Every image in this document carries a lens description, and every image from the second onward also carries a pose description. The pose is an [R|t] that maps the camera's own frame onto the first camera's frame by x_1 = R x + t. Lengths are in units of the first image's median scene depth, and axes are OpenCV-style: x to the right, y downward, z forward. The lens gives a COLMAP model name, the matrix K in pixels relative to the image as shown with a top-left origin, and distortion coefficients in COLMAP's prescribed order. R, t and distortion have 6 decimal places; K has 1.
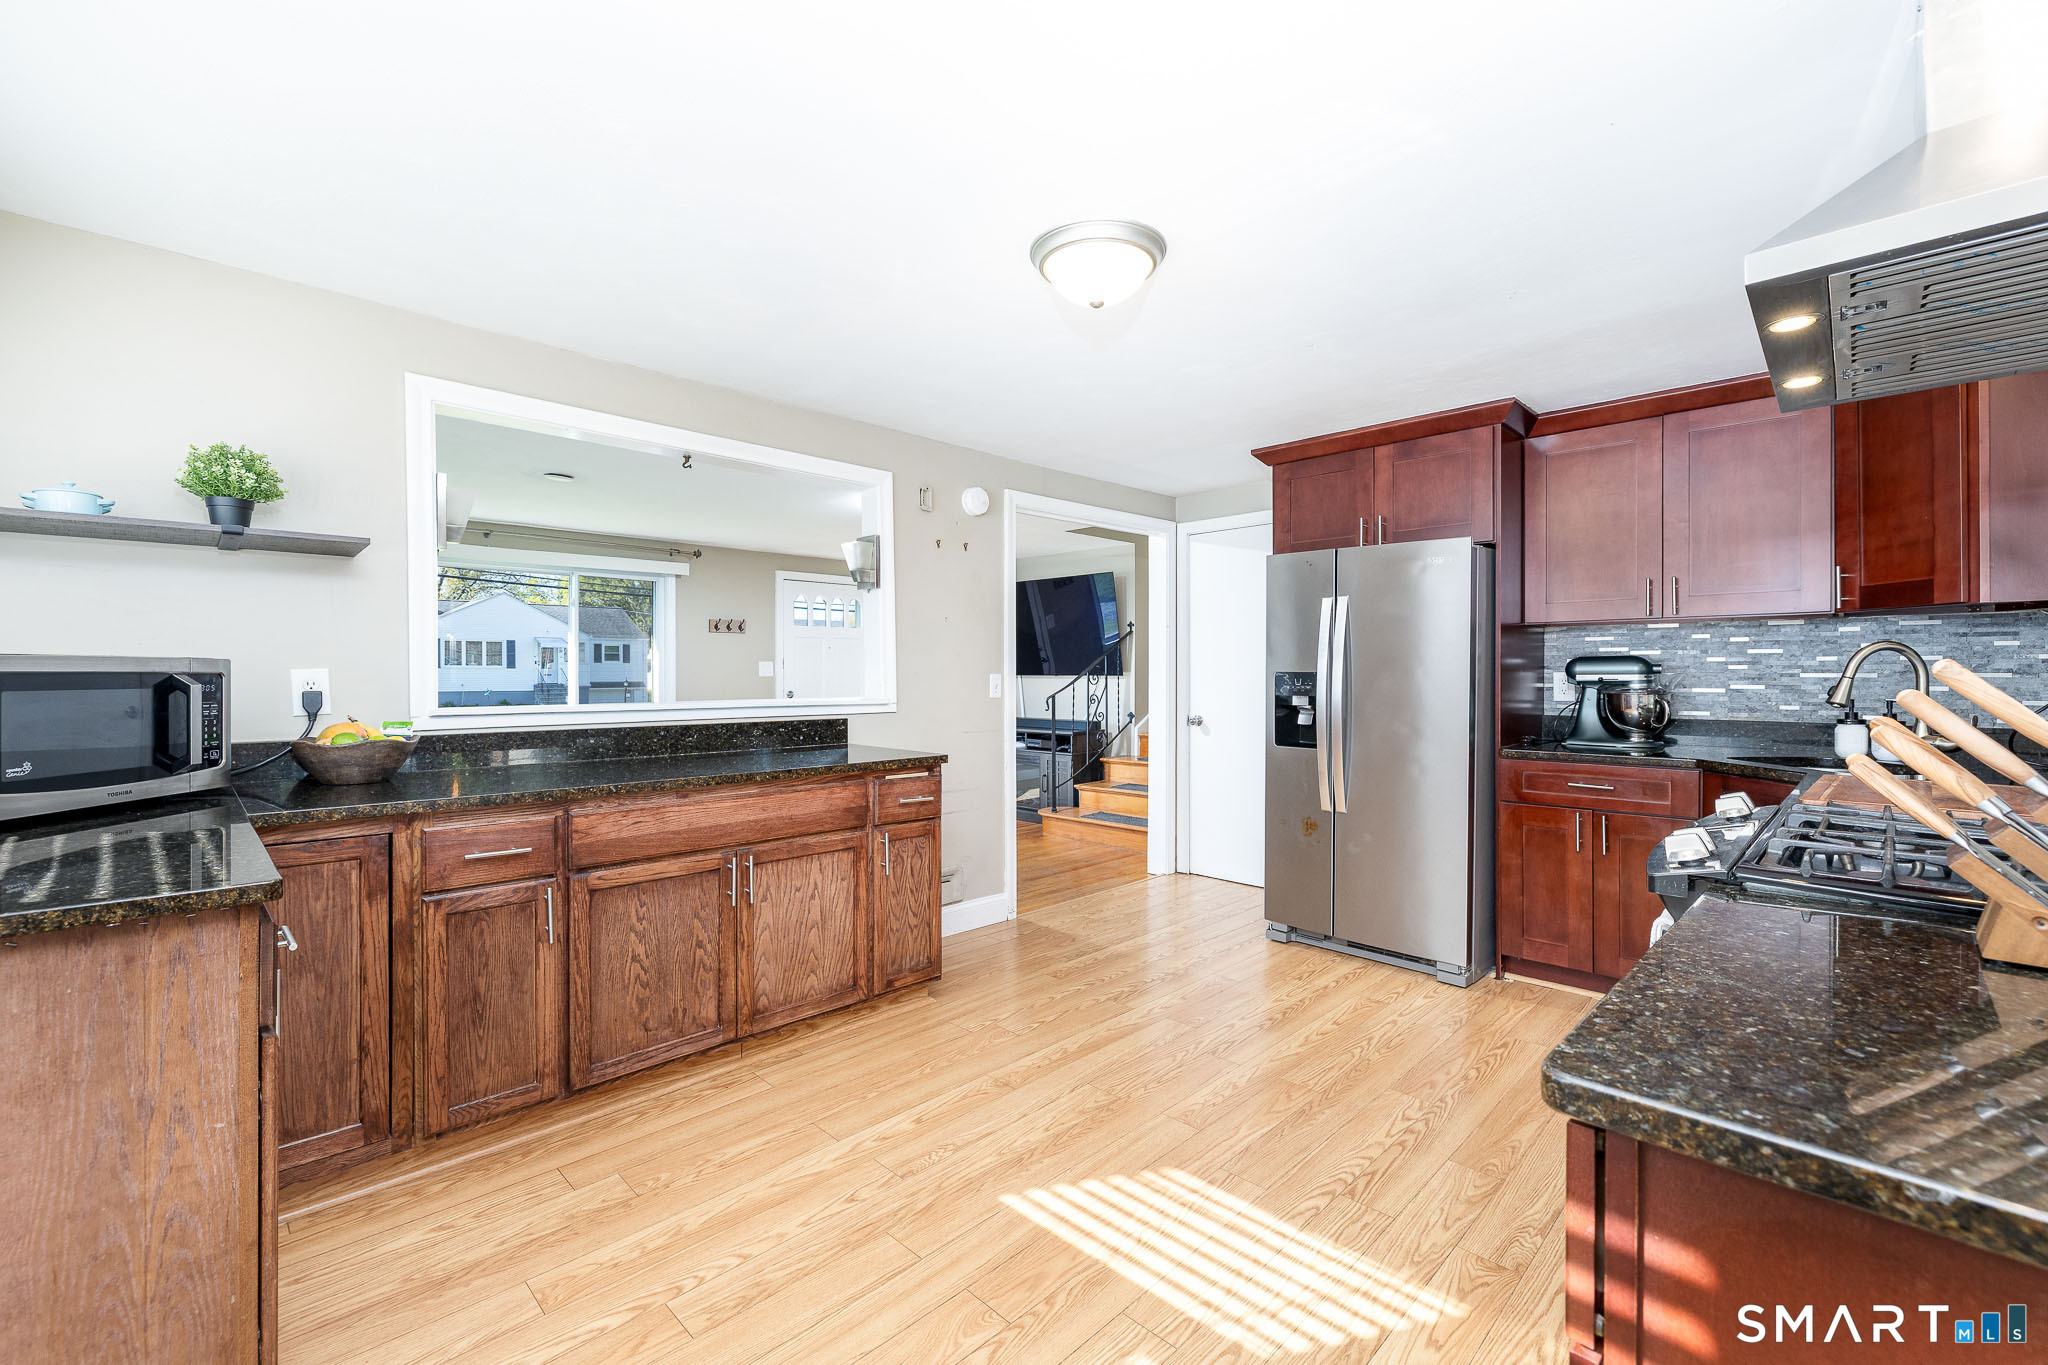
lens RADIAL K [[874.5, 0, 1008.1], [0, 874.5, 673.8], [0, 0, 1]] dist [-0.003155, -0.000510]
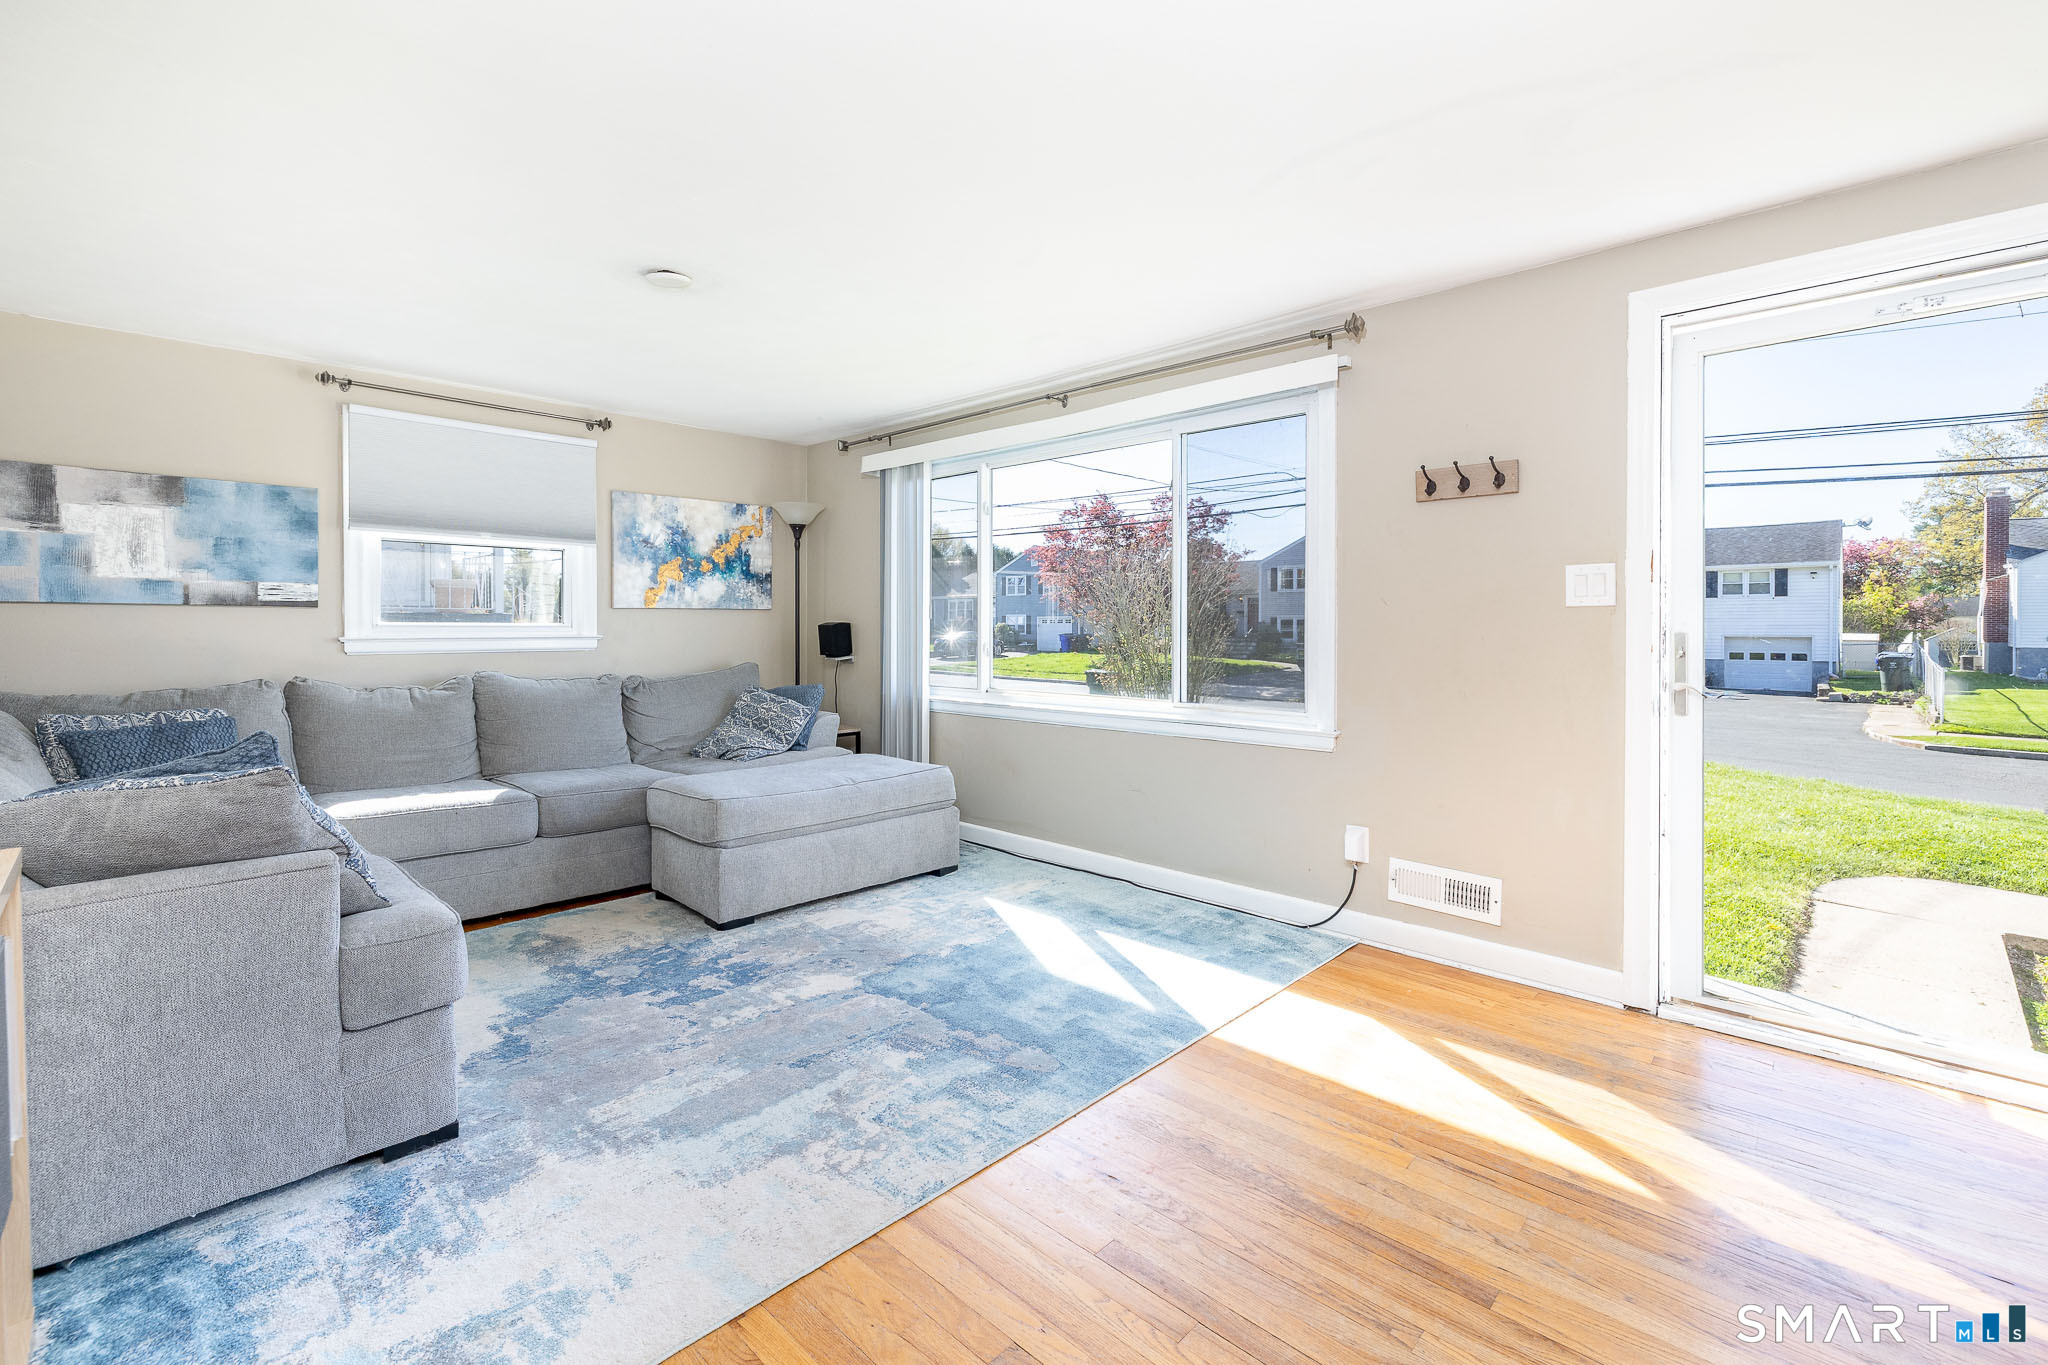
lens RADIAL K [[874.5, 0, 1033.1], [0, 874.5, 642.1], [0, 0, 1]] dist [-0.003155, -0.000510]
pose [[0.073534, 0.017993, -0.997130, 0.214344], [0.003791, 0.999825, 0.018321, 0.034508], [0.997286, -0.005127, 0.073453, 2.372404]]
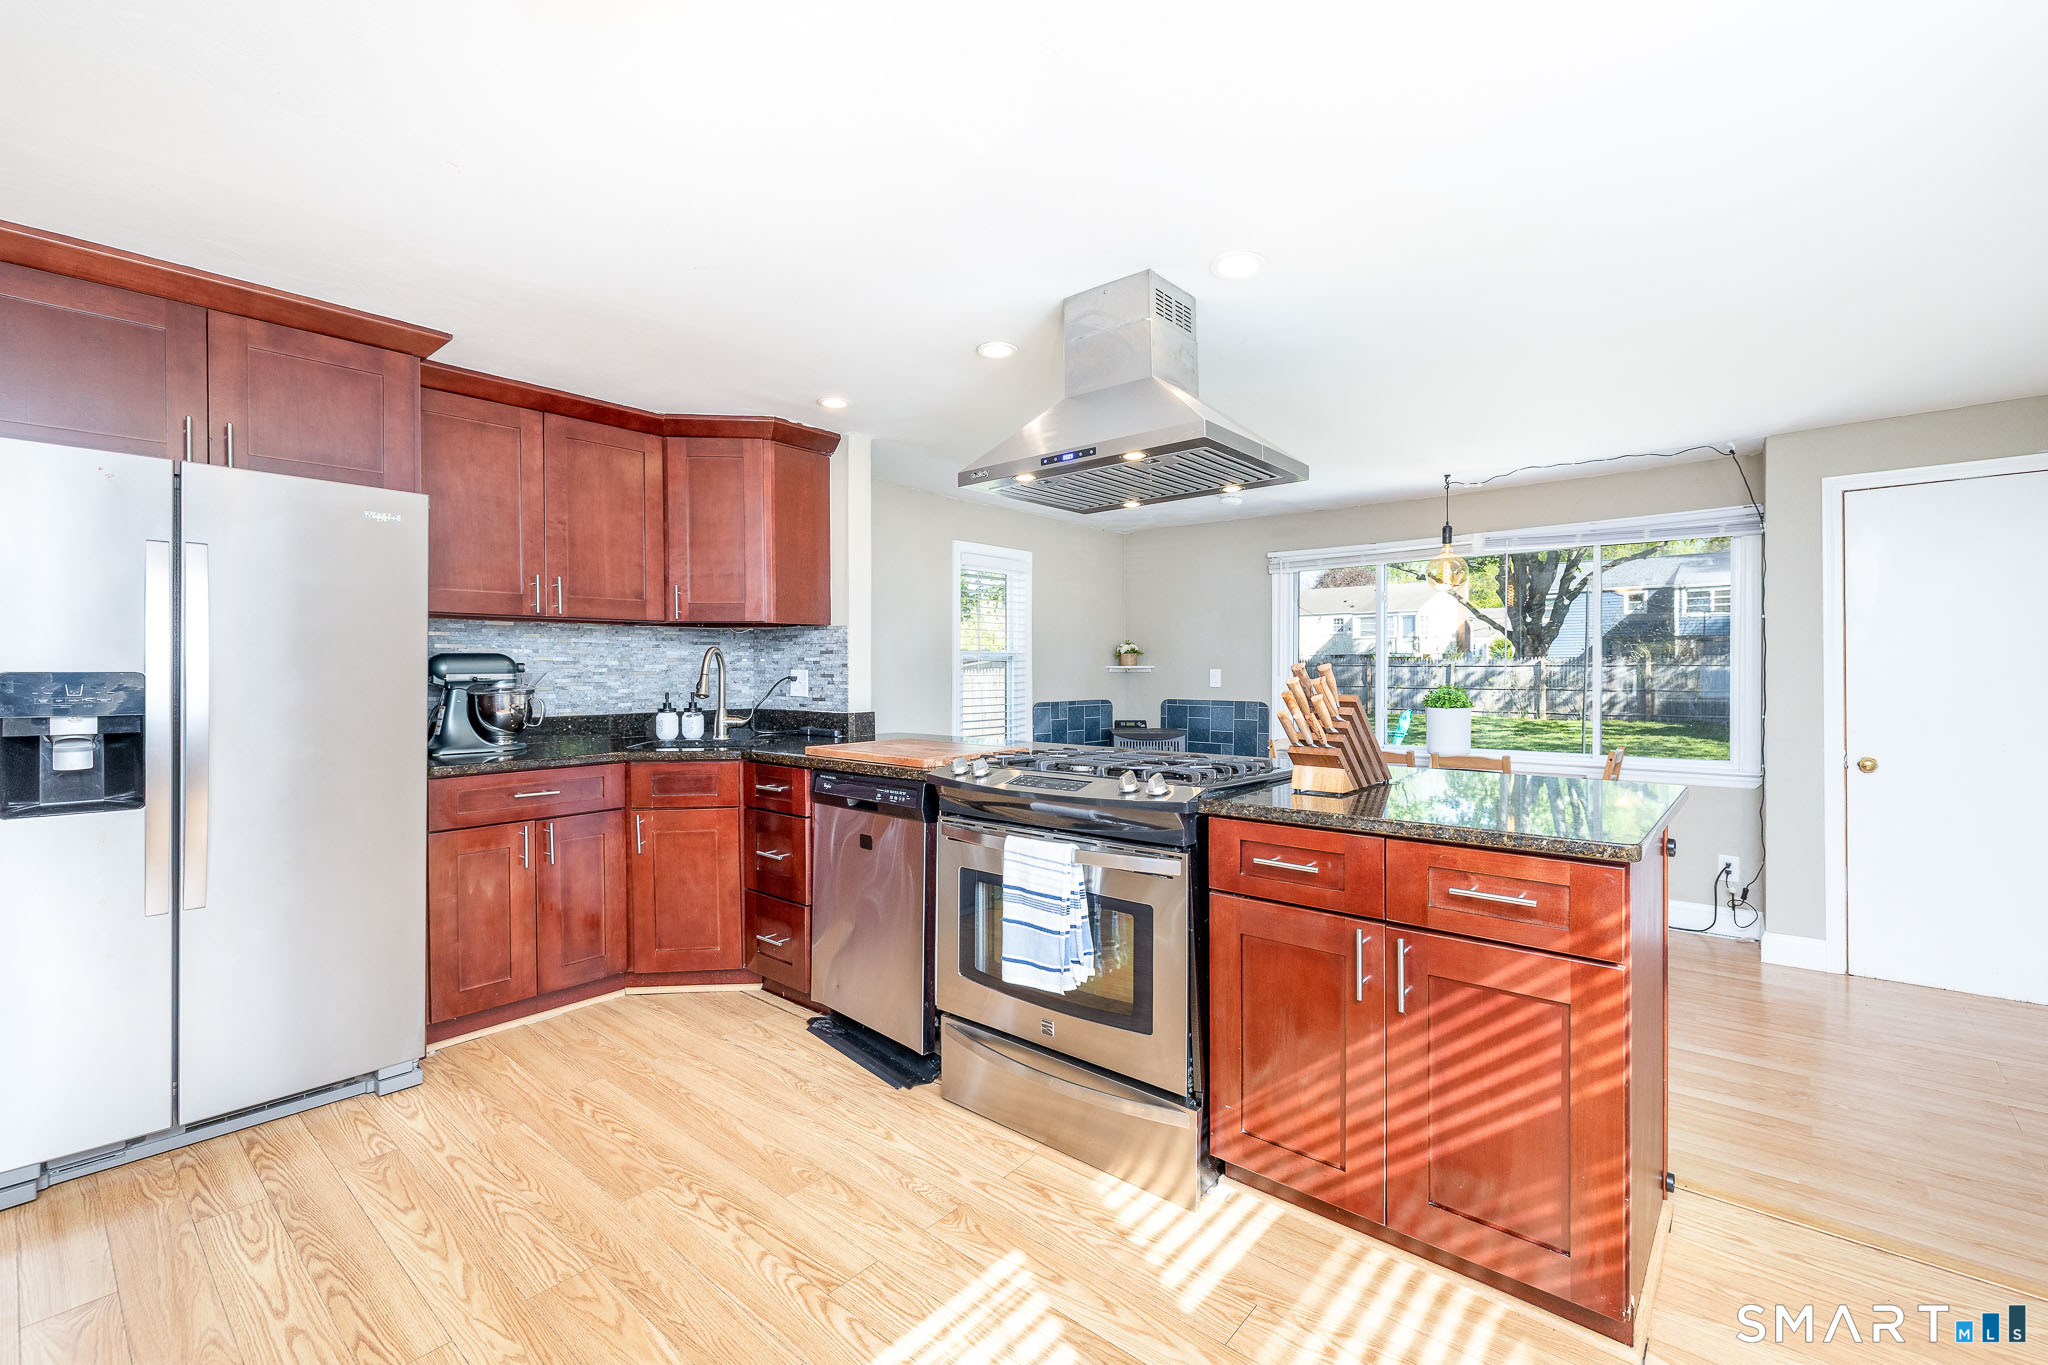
lens RADIAL K [[874.5, 0, 1021.8], [0, 874.5, 672.8], [0, 0, 1]] dist [-0.003155, -0.000510]
pose [[-0.101648, -0.003109, 0.994816, -0.419747], [0.003615, 0.999987, 0.003495, -0.001699], [-0.994814, 0.003951, -0.101635, 0.801906]]
